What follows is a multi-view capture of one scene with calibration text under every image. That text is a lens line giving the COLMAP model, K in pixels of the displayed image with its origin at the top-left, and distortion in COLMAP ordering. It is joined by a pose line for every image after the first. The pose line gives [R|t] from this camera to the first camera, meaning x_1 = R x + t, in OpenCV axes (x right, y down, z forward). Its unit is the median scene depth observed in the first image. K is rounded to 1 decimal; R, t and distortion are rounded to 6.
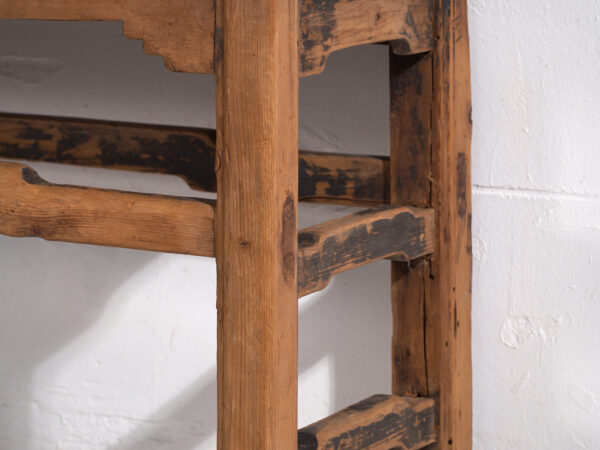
lens RADIAL K [[2497.2, 0, 300.0], [0, 2497.2, 225.0], [0, 0, 1]] dist [-0.079978, 2.188143]
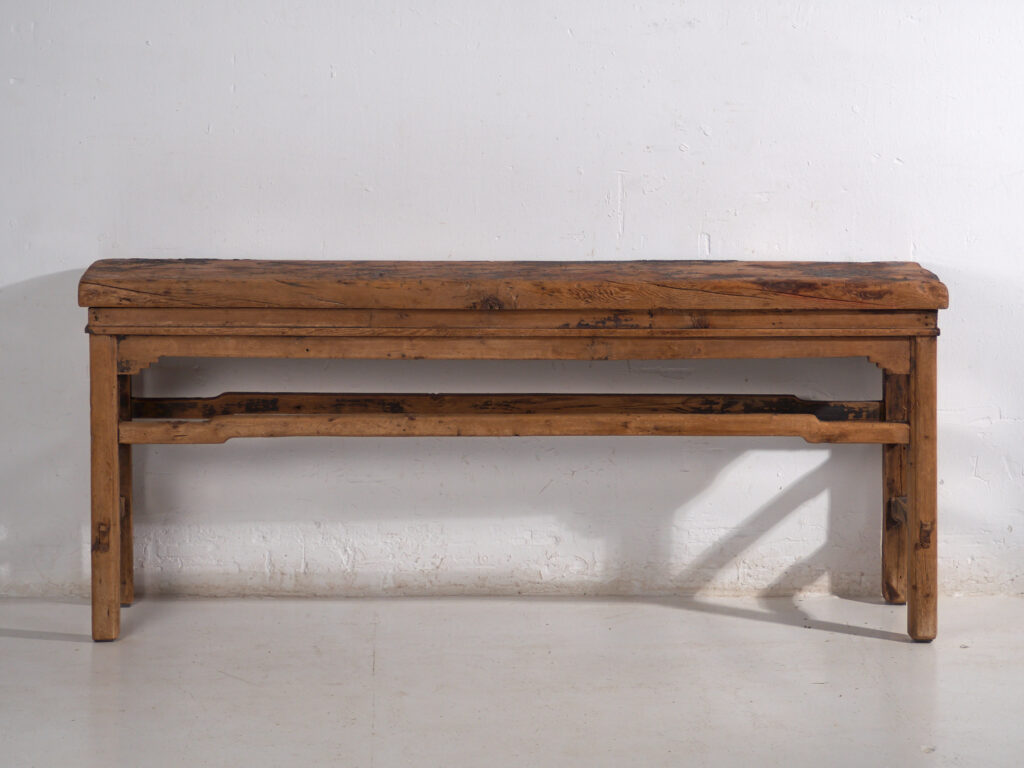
lens RADIAL K [[2939.4, 0, 514.8], [0, 2939.4, 351.3], [0, 0, 1]] dist [0.036110, -0.238273]
pose [[0.849119, -0.066634, 0.523982, -1.679794], [0.080920, 0.996711, -0.004381, -0.087089], [-0.521967, 0.046120, 0.851718, -1.196472]]
